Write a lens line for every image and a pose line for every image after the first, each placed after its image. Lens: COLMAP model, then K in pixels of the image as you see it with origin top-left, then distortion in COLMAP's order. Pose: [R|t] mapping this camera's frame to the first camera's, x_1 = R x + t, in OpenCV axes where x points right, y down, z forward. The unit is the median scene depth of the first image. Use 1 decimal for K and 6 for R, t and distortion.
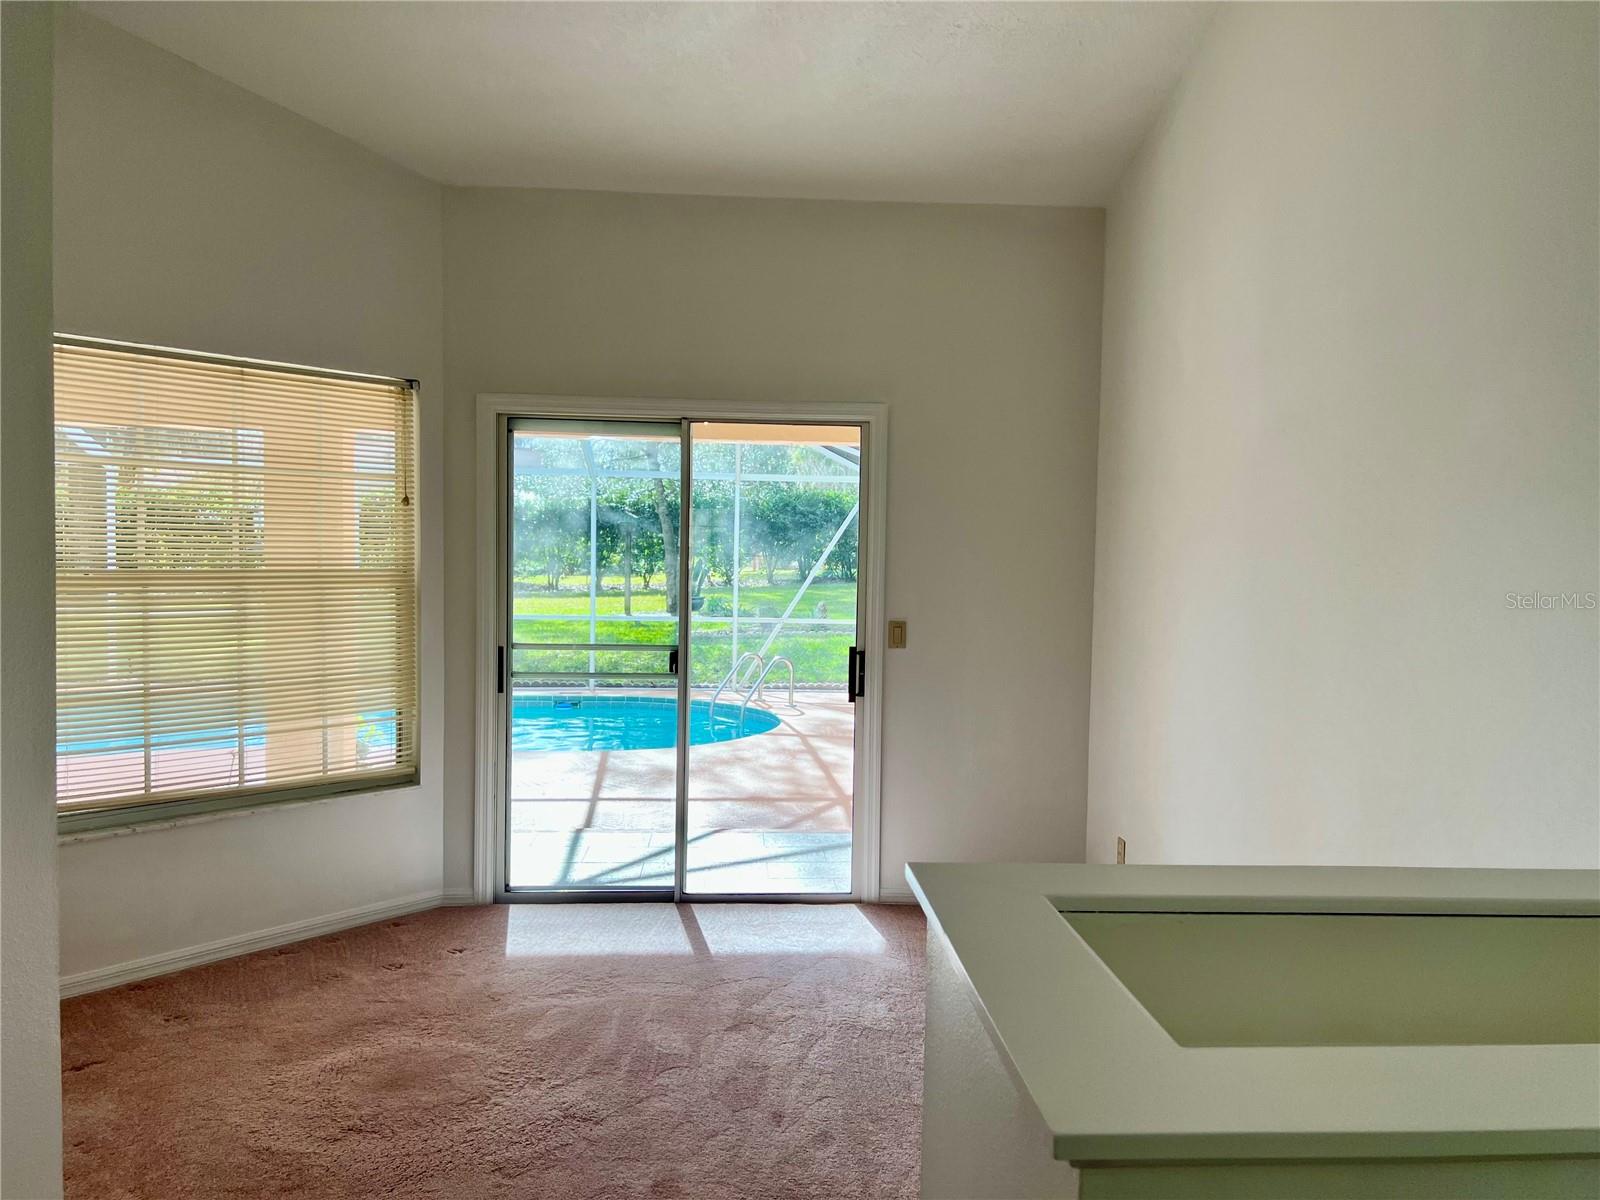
lens RADIAL K [[1208.6, 0, 805.5], [0, 1208.6, 604.9], [0, 0, 1]] dist [0.103410, -0.154848]
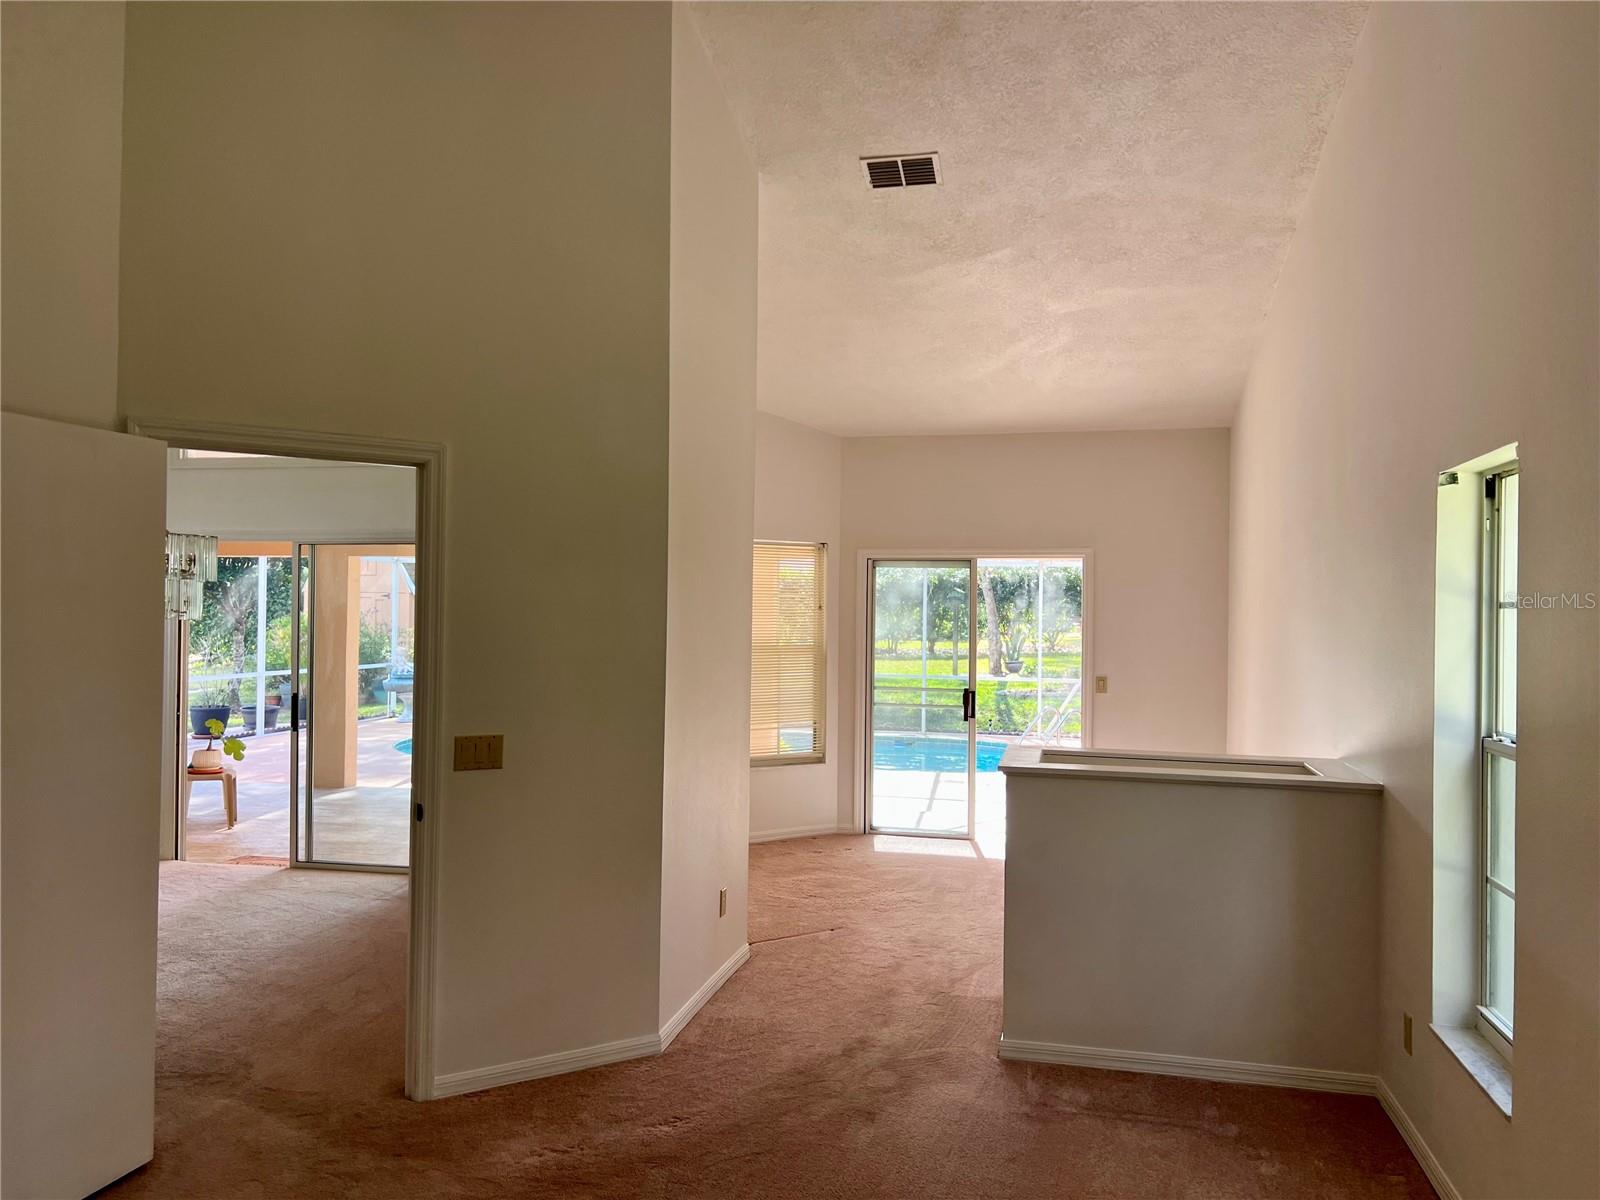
lens RADIAL K [[1208.6, 0, 805.5], [0, 1208.6, 604.9], [0, 0, 1]] dist [0.103410, -0.154848]
pose [[0.962231, -0.006090, -0.272168, 0.138296], [-0.008097, 0.998667, -0.050973, 0.003770], [0.272115, 0.051252, 0.960899, -0.703619]]
